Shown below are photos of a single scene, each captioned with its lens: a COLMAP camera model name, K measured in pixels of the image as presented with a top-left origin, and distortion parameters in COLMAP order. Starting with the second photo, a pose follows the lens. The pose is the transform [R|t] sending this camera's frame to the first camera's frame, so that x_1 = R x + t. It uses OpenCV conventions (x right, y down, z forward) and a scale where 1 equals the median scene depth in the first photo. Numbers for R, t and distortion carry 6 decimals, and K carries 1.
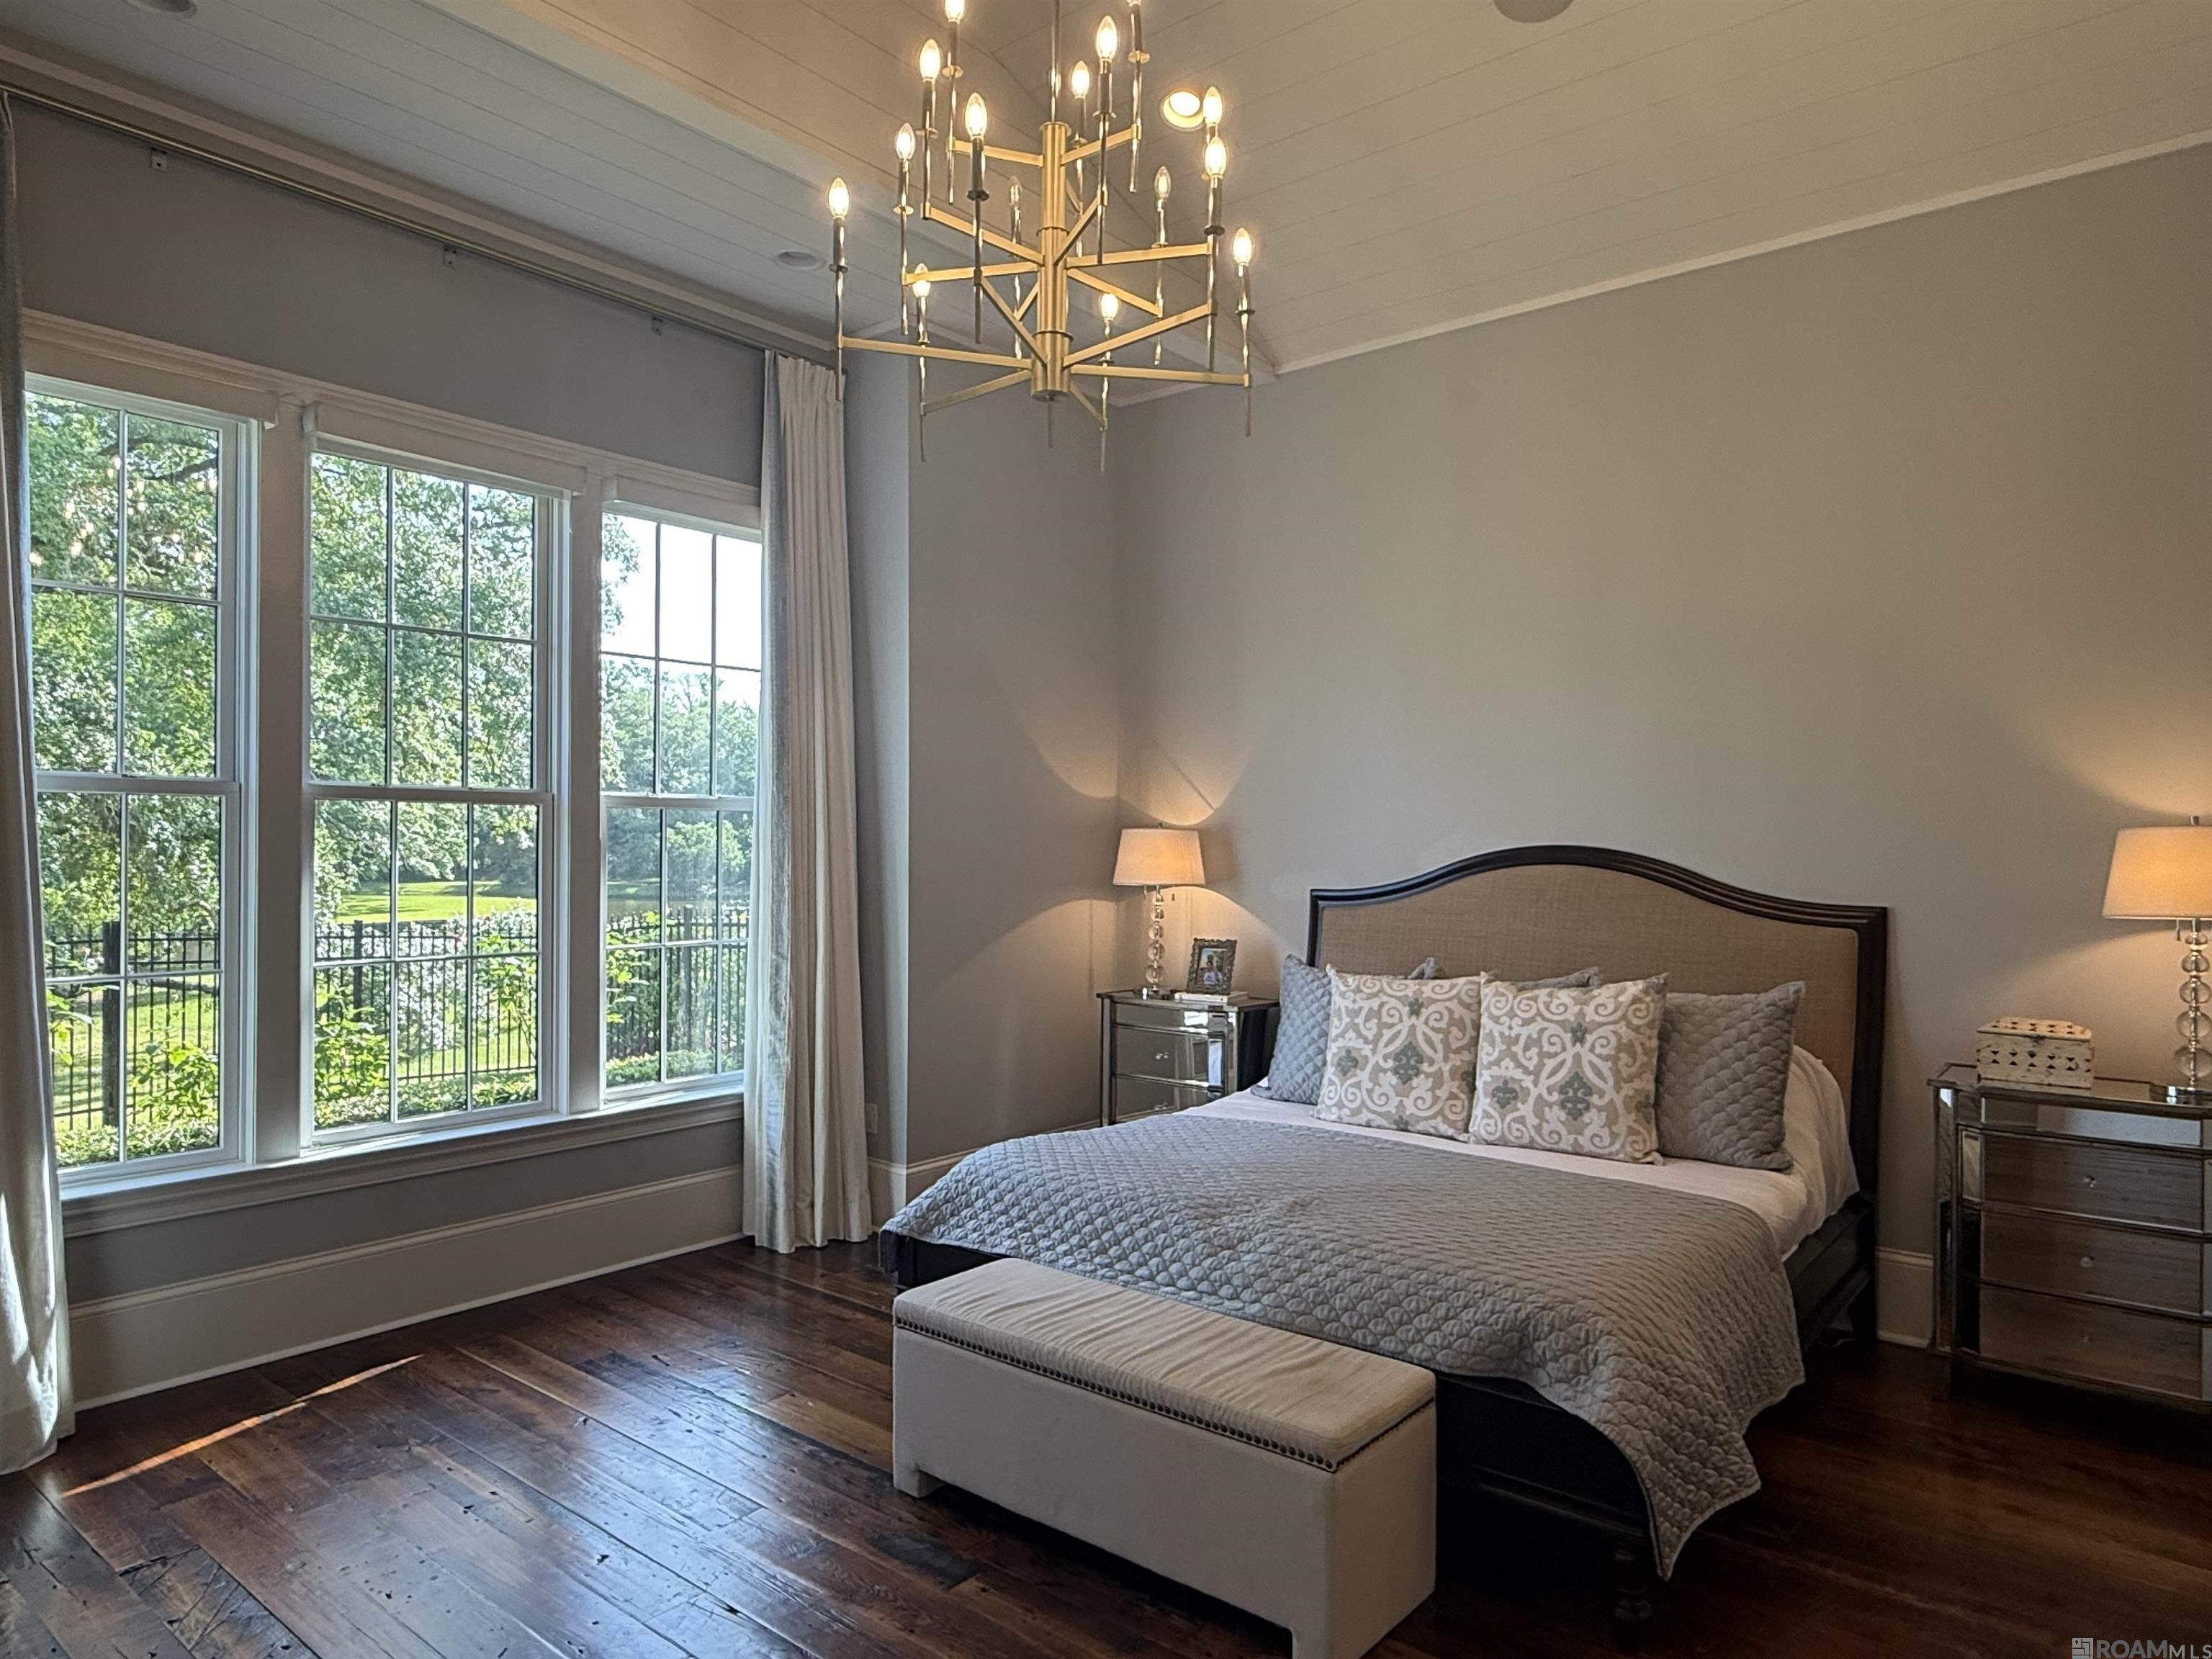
lens RADIAL K [[1372.3, 0, 1102.9], [0, 1372.3, 841.1], [0, 0, 1]] dist [-0.010418, -0.001164]
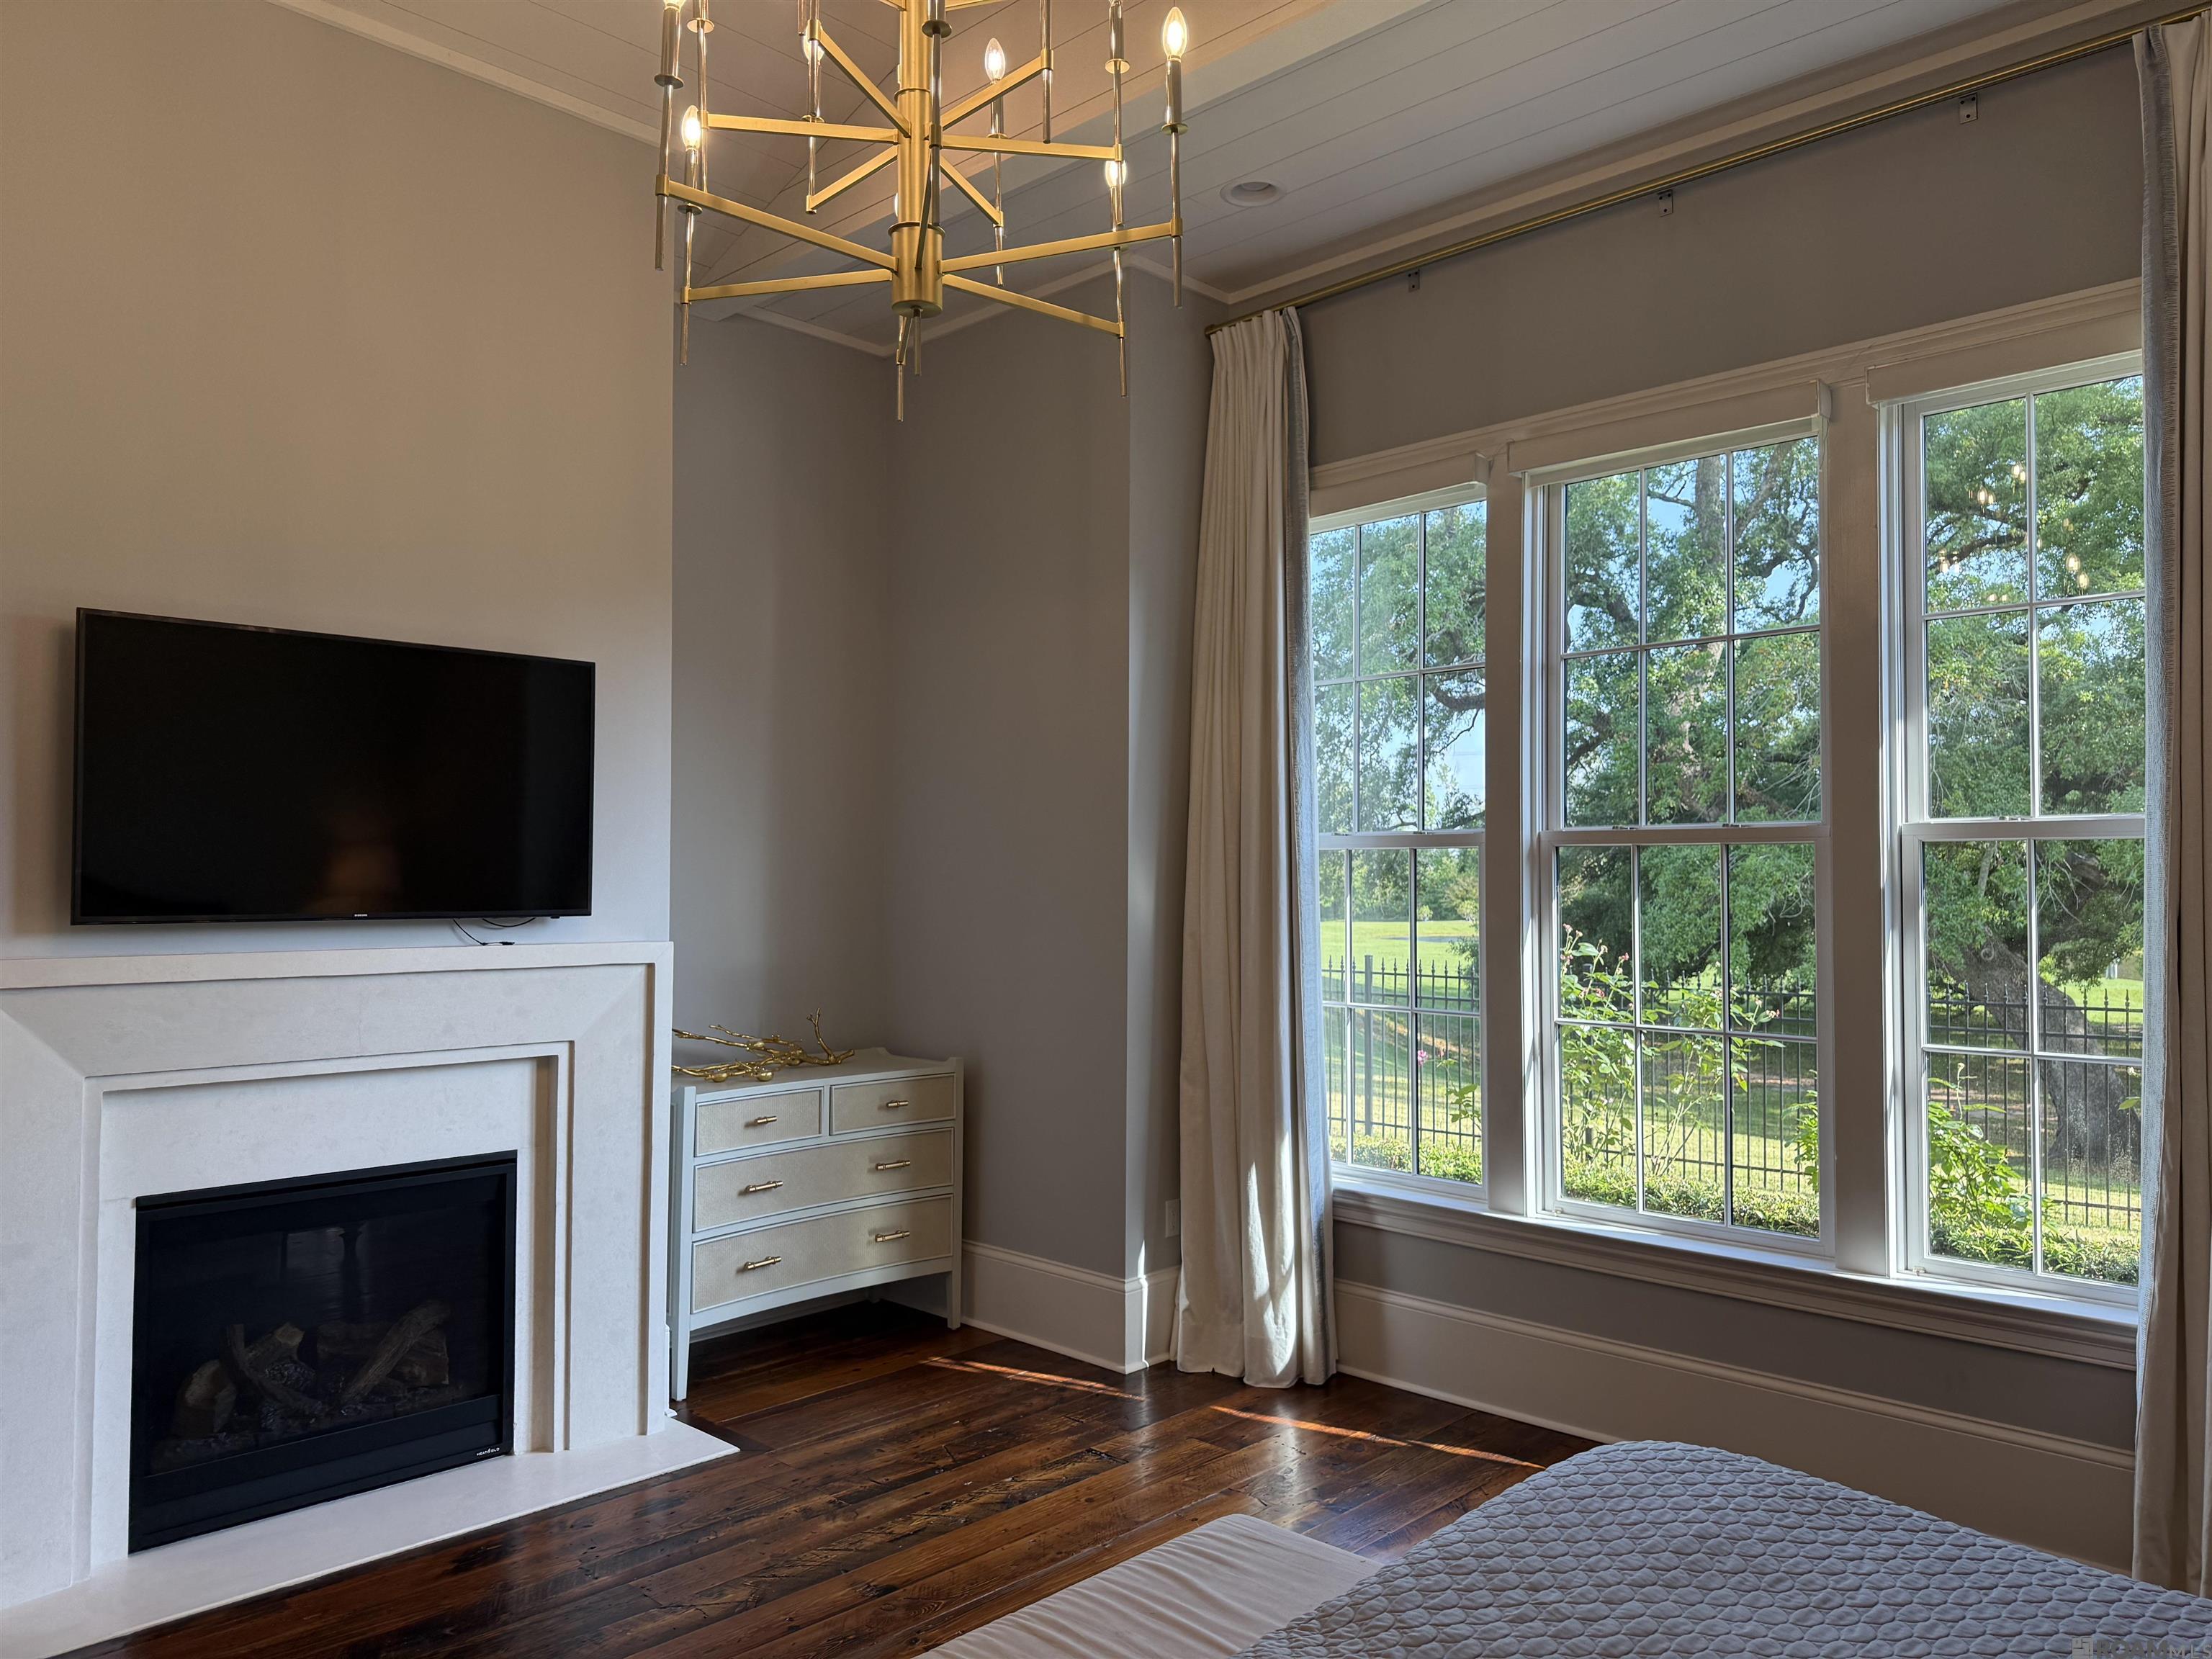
lens RADIAL K [[1571.3, 0, 1102.9], [0, 1571.3, 823.2], [0, 0, 1]] dist [0.012814, -0.007814]
pose [[-0.074457, -0.038865, -0.996467, 0.597340], [-0.006089, 0.999239, -0.038518, -0.001349], [0.997206, 0.003200, -0.074637, 0.841964]]
